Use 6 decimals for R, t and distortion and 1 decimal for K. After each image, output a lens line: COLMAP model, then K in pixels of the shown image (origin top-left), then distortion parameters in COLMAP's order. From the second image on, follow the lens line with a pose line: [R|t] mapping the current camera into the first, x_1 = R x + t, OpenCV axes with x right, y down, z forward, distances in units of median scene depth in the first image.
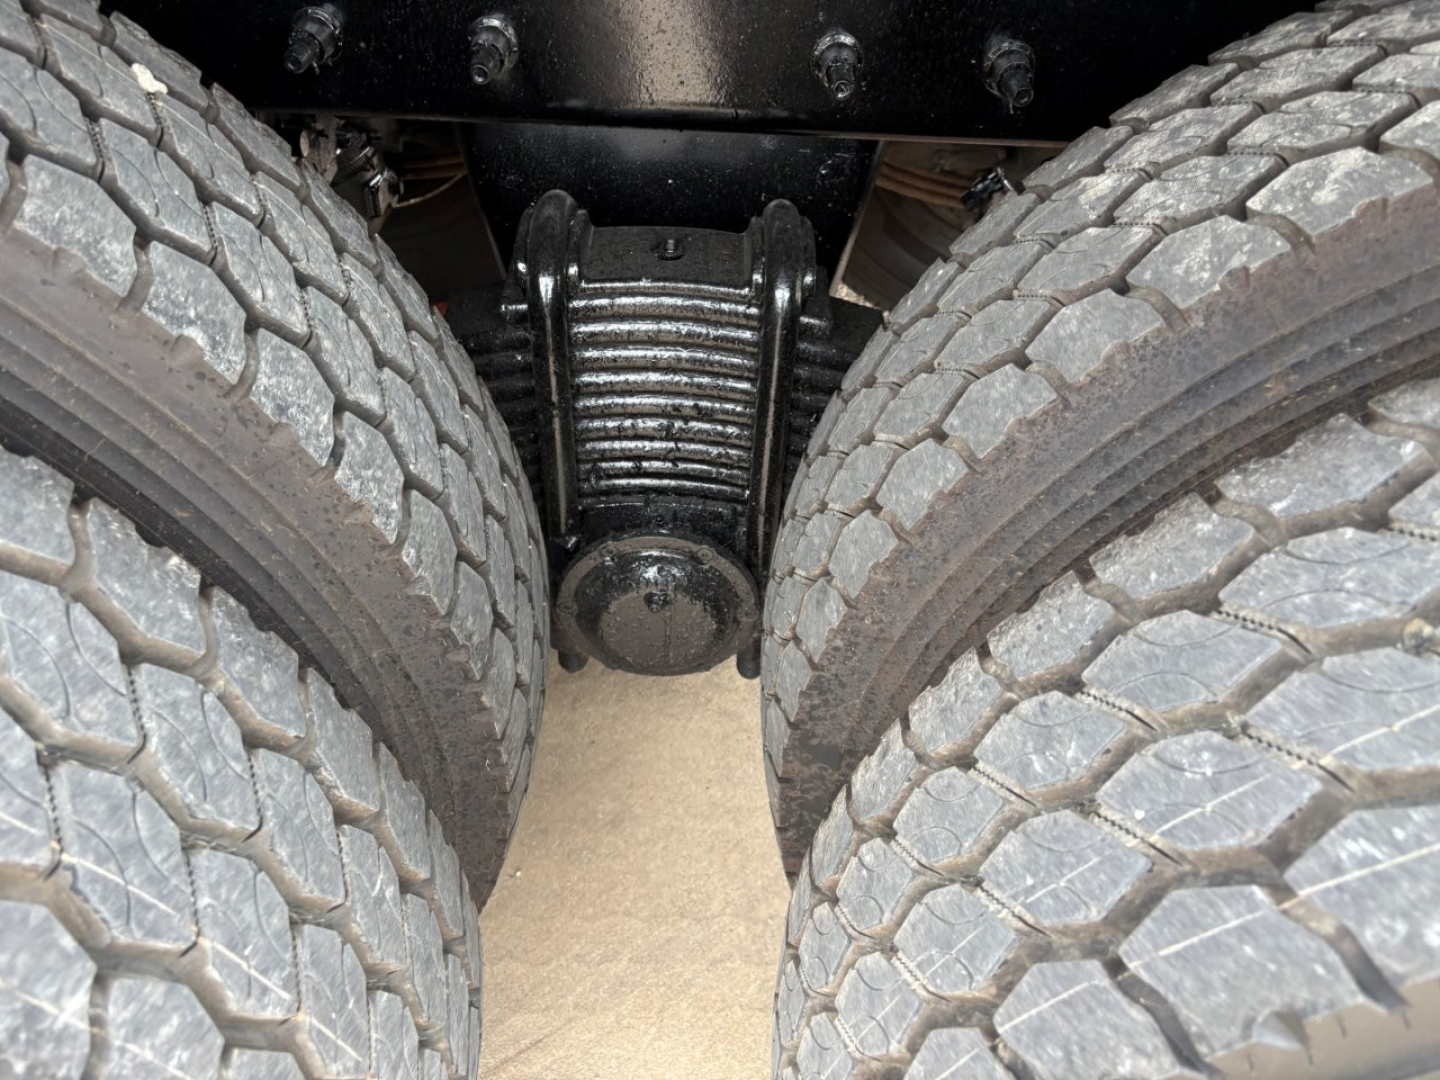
lens RADIAL K [[1070.4, 0, 718.0], [0, 1070.4, 536.5], [0, 0, 1]] dist [0.020559, -0.023781]
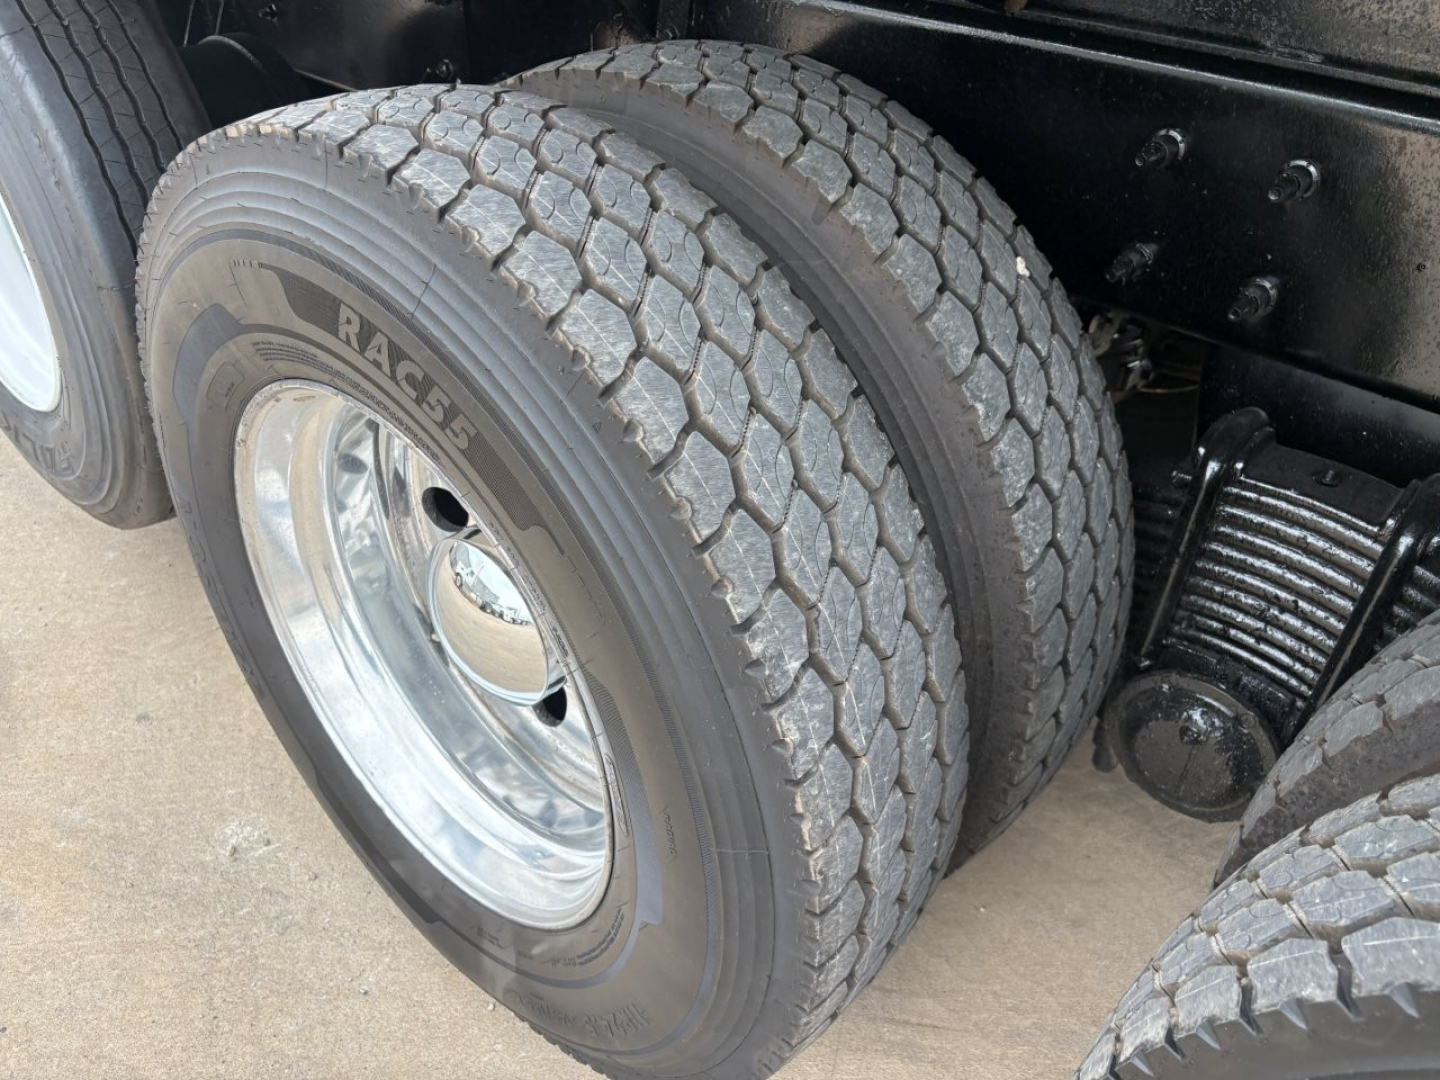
lens RADIAL K [[1070.4, 0, 718.0], [0, 1070.4, 536.5], [0, 0, 1]] dist [0.020559, -0.023781]
pose [[0.741390, 0.382038, -0.551714, 0.192576], [-0.461920, 0.886897, -0.006588, 0.169009], [0.486796, 0.259732, 0.834008, -0.491107]]
